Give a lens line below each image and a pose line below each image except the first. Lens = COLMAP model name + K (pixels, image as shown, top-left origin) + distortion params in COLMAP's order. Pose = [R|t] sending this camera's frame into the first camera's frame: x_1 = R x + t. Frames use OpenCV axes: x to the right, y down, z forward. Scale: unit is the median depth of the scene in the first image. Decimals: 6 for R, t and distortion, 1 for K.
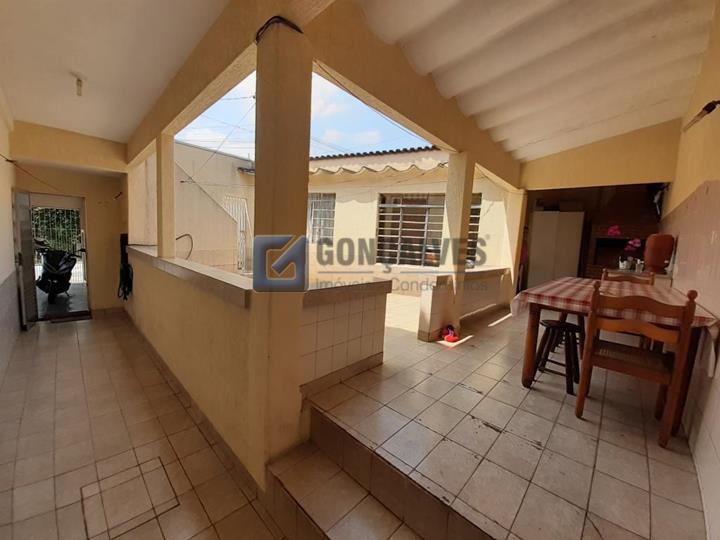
lens RADIAL K [[293.4, 0, 357.7], [0, 293.4, 266.0], [0, 0, 1]] dist [-0.003879, -0.000387]
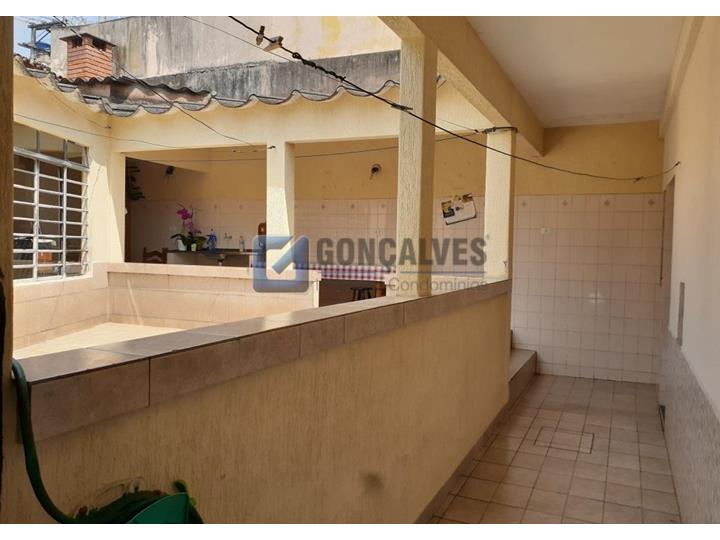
lens RADIAL K [[578.5, 0, 360.0], [0, 578.5, 270.0], [0, 0, 1]] dist [0.041346, -0.006163]
pose [[-0.331481, -0.095159, 0.938651, -2.013498], [0.052879, 0.991463, 0.119187, -0.236342], [-0.941979, 0.089143, -0.323619, 1.857481]]
